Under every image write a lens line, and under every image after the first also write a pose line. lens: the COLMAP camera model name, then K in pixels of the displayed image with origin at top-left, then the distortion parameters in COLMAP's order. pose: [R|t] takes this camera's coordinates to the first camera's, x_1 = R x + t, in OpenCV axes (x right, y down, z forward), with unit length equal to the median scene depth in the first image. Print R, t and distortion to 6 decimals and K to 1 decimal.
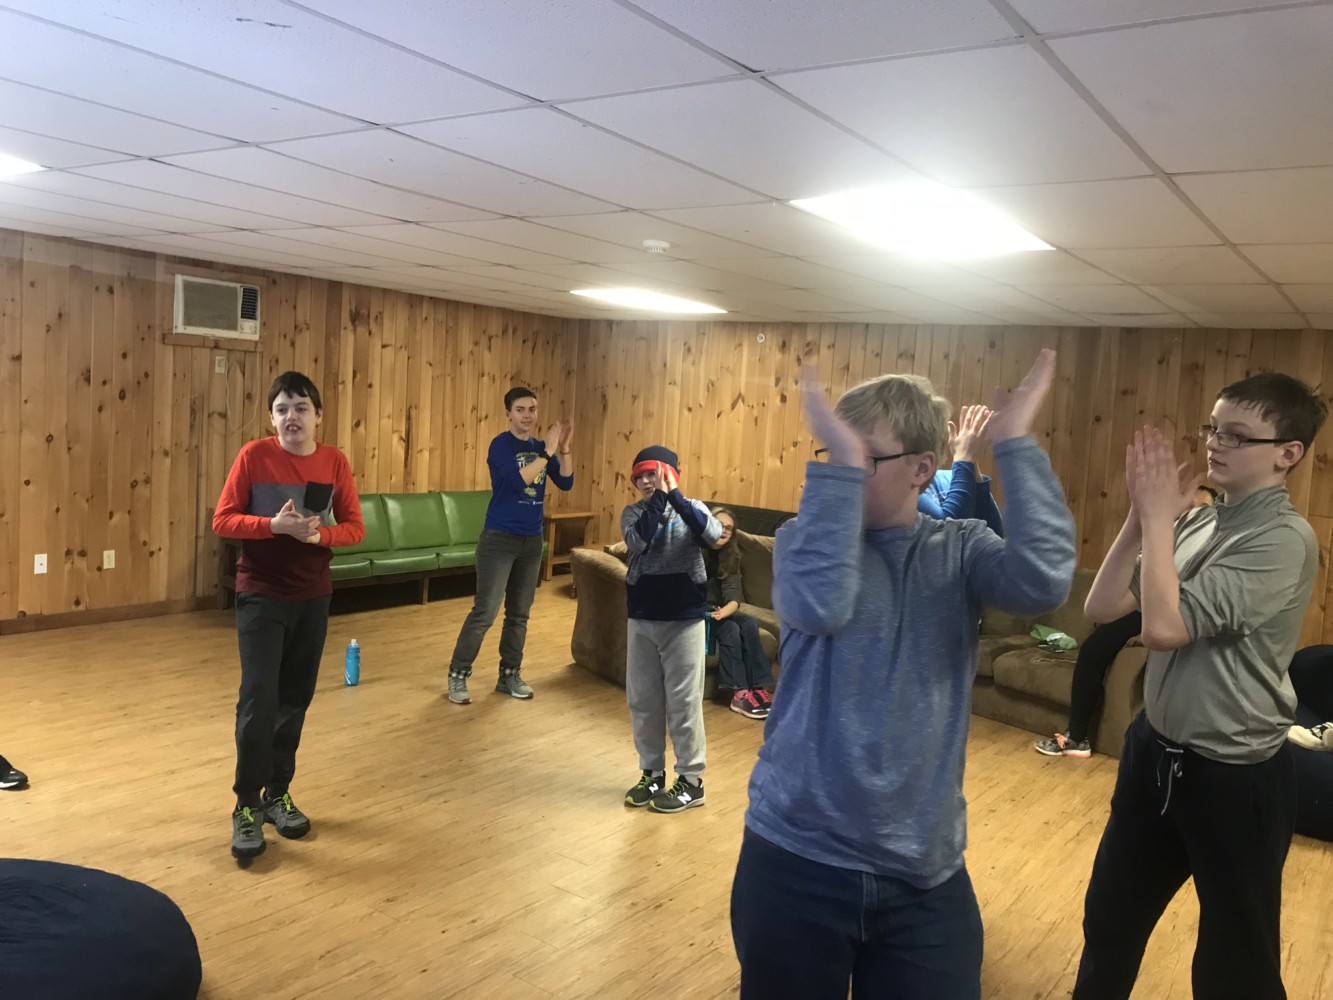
lens RADIAL K [[1083.5, 0, 658.3], [0, 1083.5, 487.5], [0, 0, 1]] dist [0.012059, 0.003781]
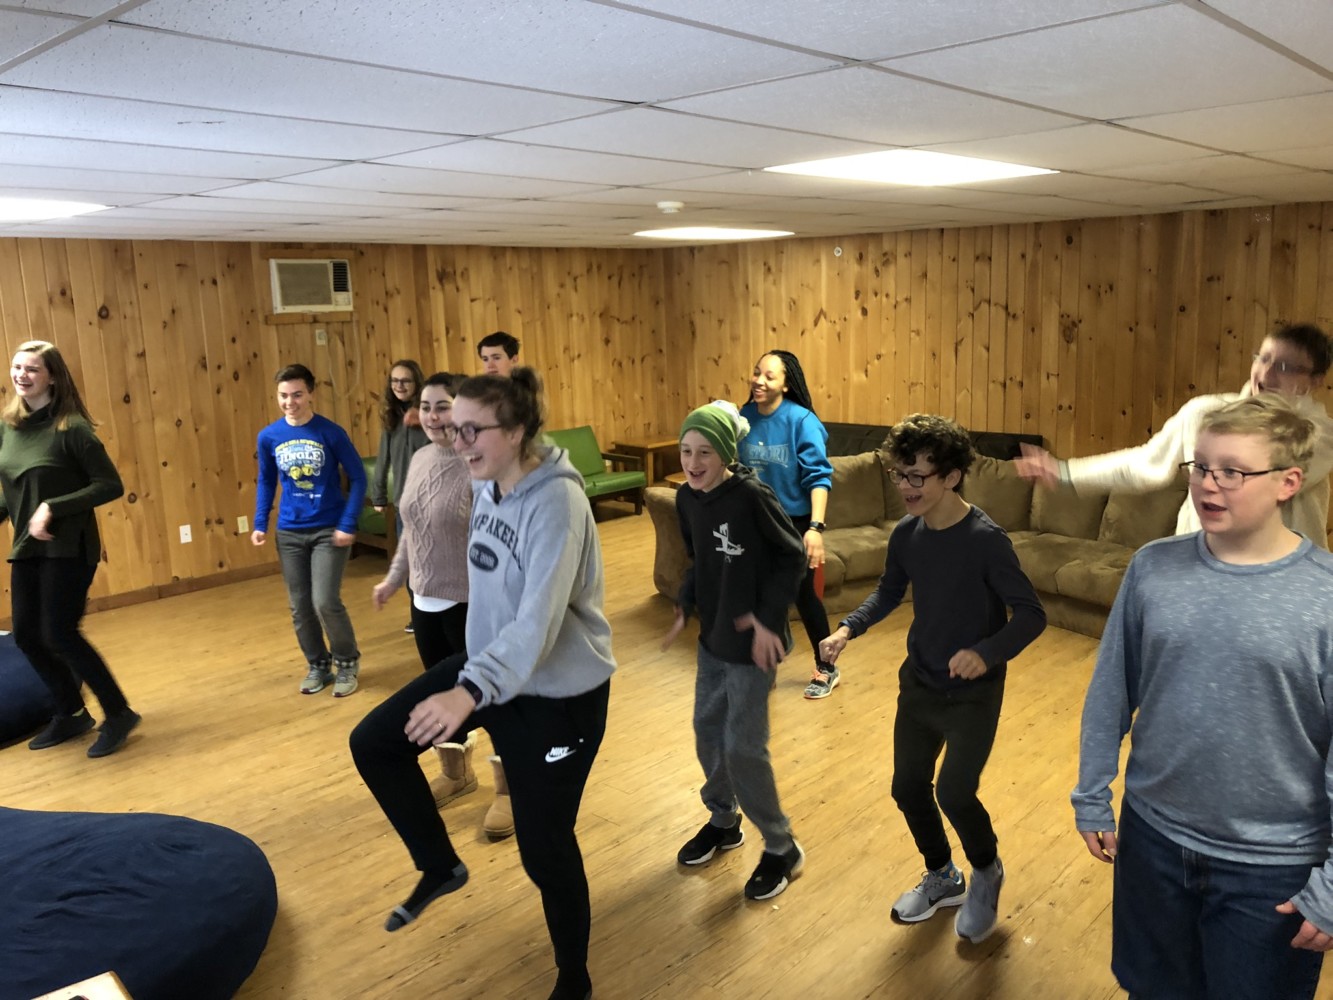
lens RADIAL K [[1072.7, 0, 653.4], [0, 1072.7, 496.9], [0, 0, 1]] dist [0.055485, -0.126774]
pose [[0.986137, -0.070950, -0.149999, 0.072908], [0.085922, 0.991684, 0.095811, -0.029645], [0.141954, -0.107371, 0.984033, -0.026985]]
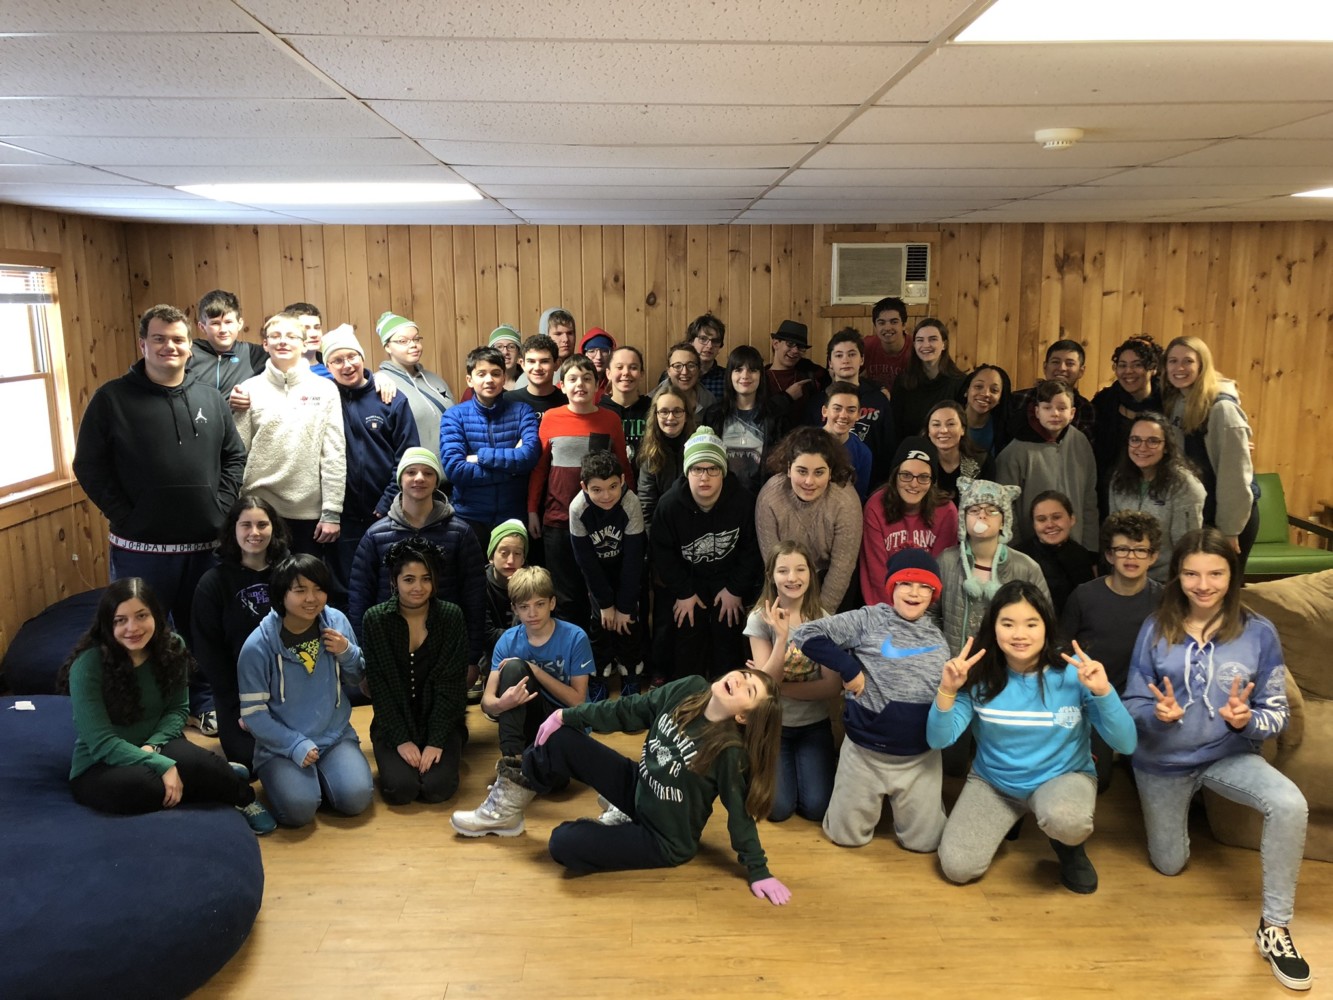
lens RADIAL K [[1079.8, 0, 666.9], [0, 1079.8, 492.0], [0, 0, 1]] dist [0.003837, 0.022844]
pose [[0.596103, 0.069335, -0.799908, 0.240510], [-0.015151, 0.997058, 0.075133, -0.043150], [0.802765, -0.032668, 0.595400, 0.284779]]
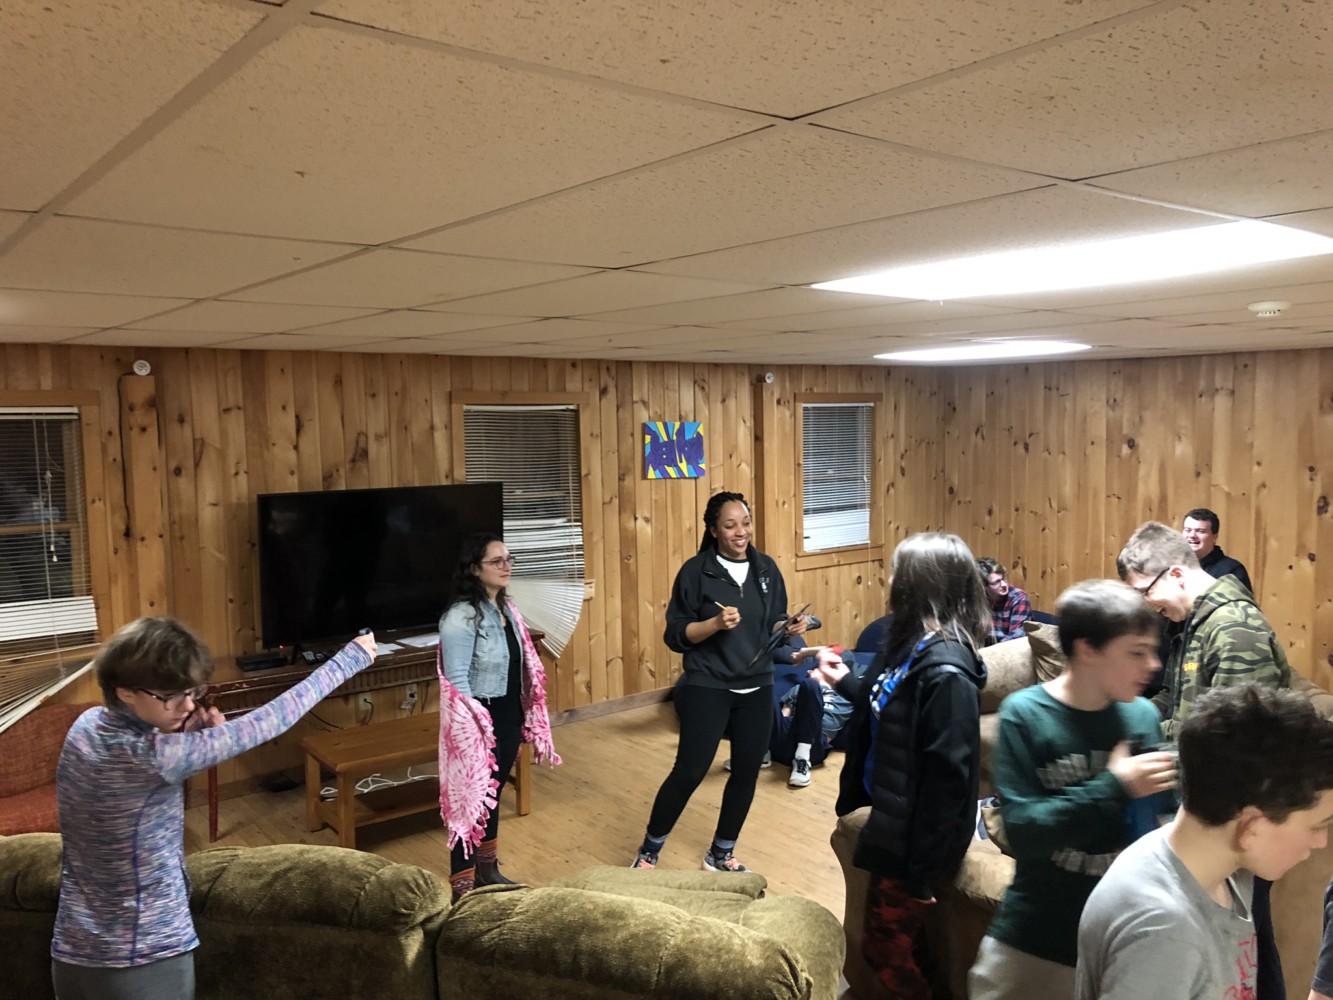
lens RADIAL K [[1079.8, 0, 666.9], [0, 1079.8, 492.0], [0, 0, 1]] dist [0.003837, 0.022844]
pose [[-0.290198, 0.006592, -0.956944, 0.528316], [-0.071705, 0.997015, 0.028613, -0.059801], [0.954277, 0.076921, -0.288859, 0.531719]]
